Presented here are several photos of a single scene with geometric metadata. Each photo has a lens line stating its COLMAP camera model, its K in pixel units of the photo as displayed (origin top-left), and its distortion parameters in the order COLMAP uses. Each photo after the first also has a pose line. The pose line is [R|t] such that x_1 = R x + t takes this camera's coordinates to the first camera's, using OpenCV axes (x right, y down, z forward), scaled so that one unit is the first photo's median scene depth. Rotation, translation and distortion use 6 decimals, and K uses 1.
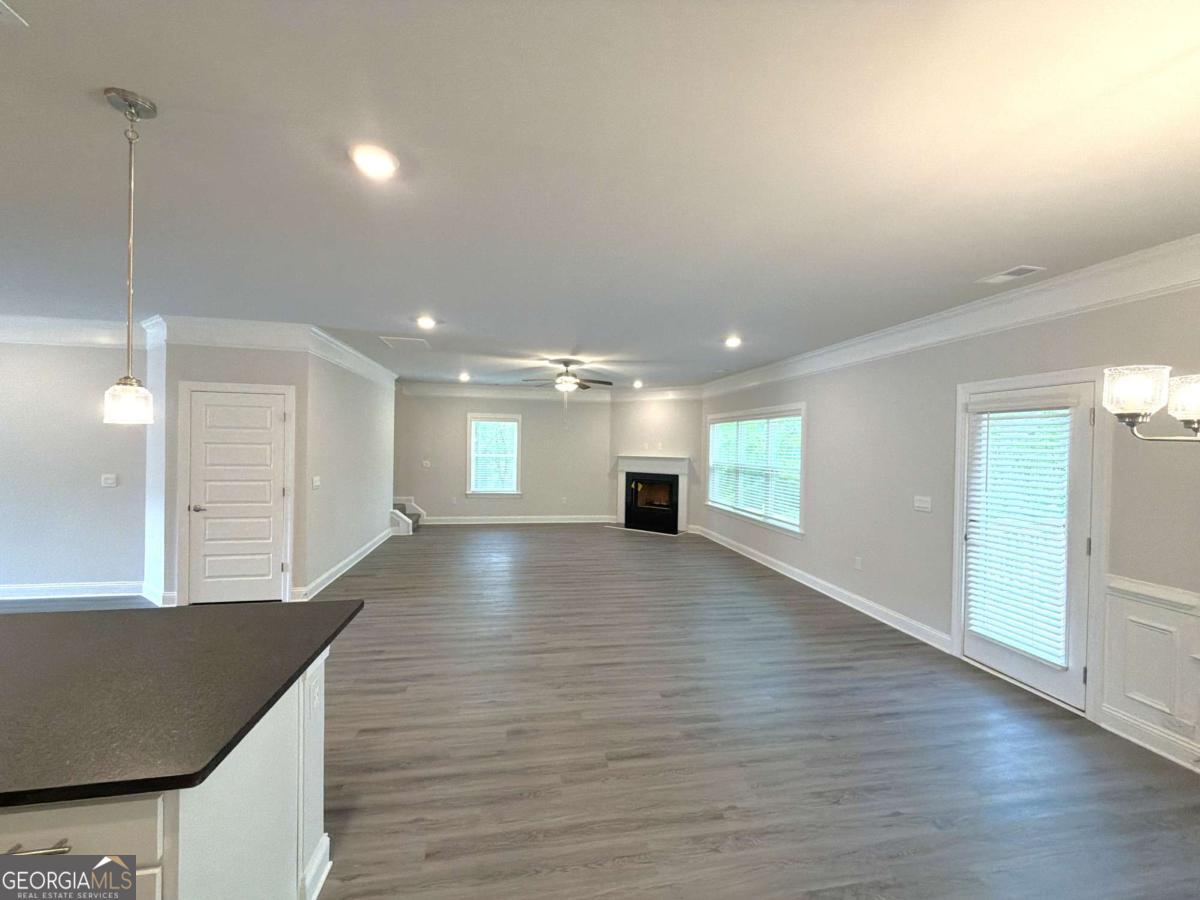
lens RADIAL K [[478.9, 0, 599.4], [0, 478.9, 448.2], [0, 0, 1]] dist [0.000403, 0.000139]
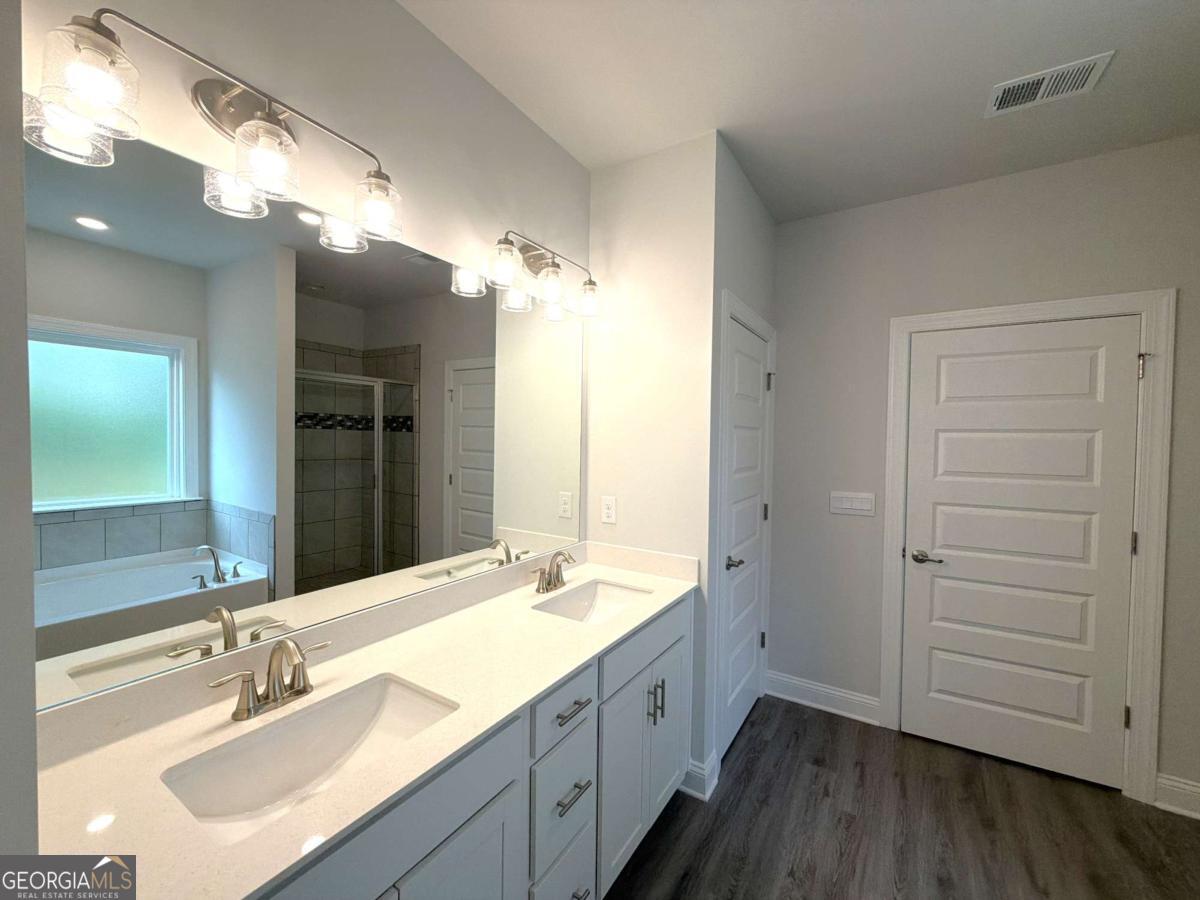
lens RADIAL K [[478.9, 0, 595.7], [0, 478.9, 450.9], [0, 0, 1]] dist [0.000403, 0.000139]
pose [[0.730746, 0.010569, -0.682567, -0.610055], [-0.003894, 0.999928, 0.011314, 0.004371], [0.682638, -0.005609, 0.730735, 0.304147]]
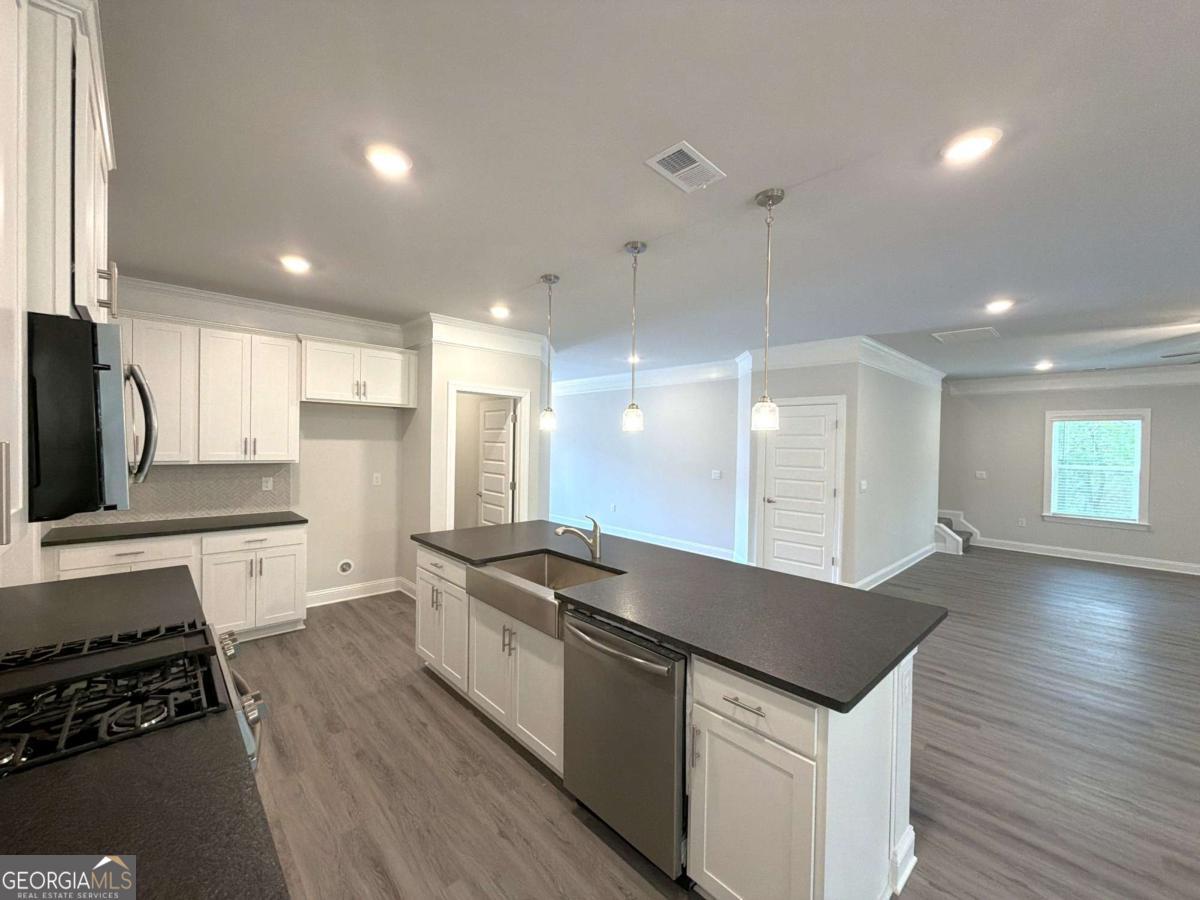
lens RADIAL K [[478.9, 0, 600.2], [0, 478.9, 449.4], [0, 0, 1]] dist [0.000403, 0.000139]
pose [[0.541323, 0.004225, -0.840804, -0.023627], [-0.015390, 0.999870, -0.004884, 0.005100], [0.840674, 0.015584, 0.541318, -0.040340]]
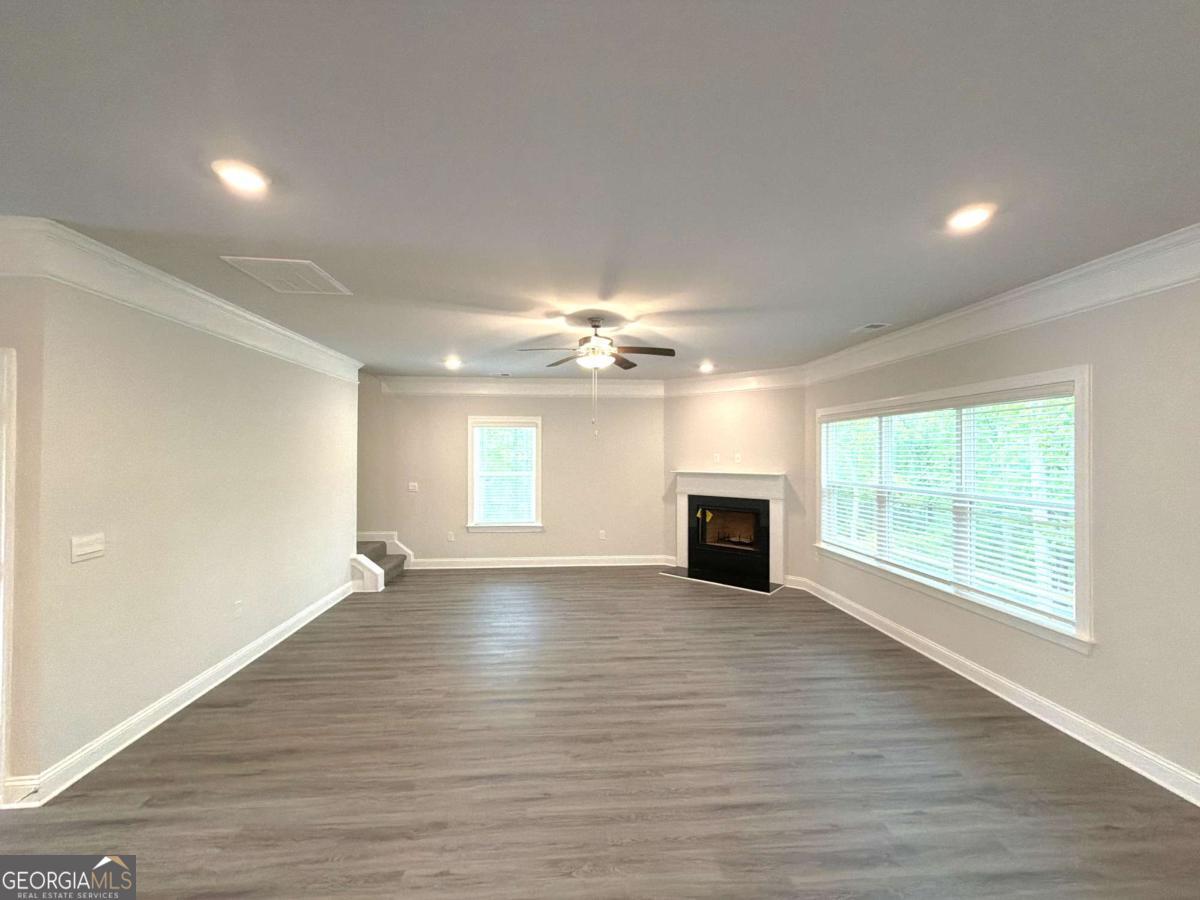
lens RADIAL K [[478.9, 0, 600.1], [0, 478.9, 448.6], [0, 0, 1]] dist [0.000403, 0.000139]
pose [[0.995302, -0.016345, -0.095432, -0.009858], [0.014565, 0.999707, -0.019325, -0.011682], [0.095720, 0.017844, 0.995248, 0.491252]]
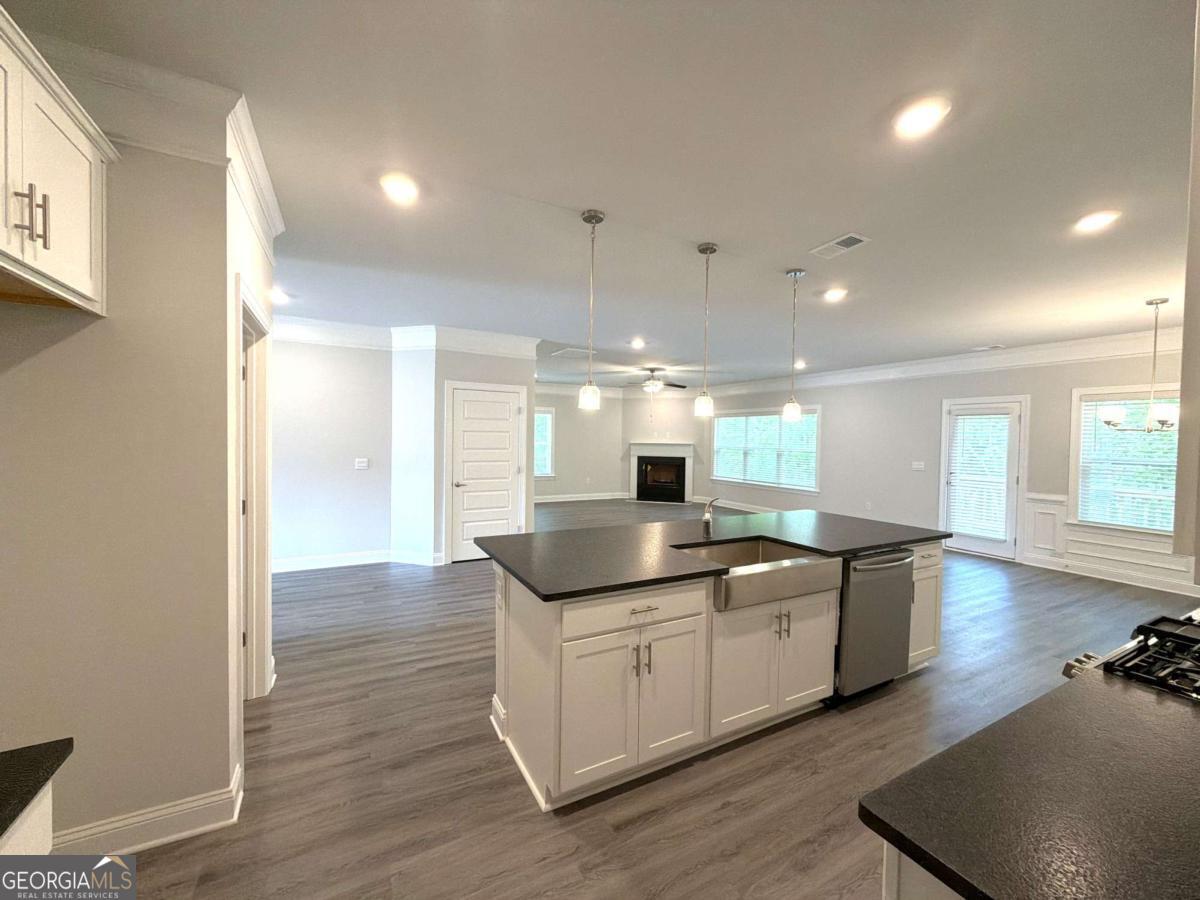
lens RADIAL K [[478.9, 0, 598.7], [0, 478.9, 451.3], [0, 0, 1]] dist [0.000403, 0.000139]
pose [[0.952469, -0.011433, 0.304421, -0.713871], [0.003272, 0.999622, 0.027305, 0.006817], [-0.304618, -0.025011, 0.952146, -0.229008]]
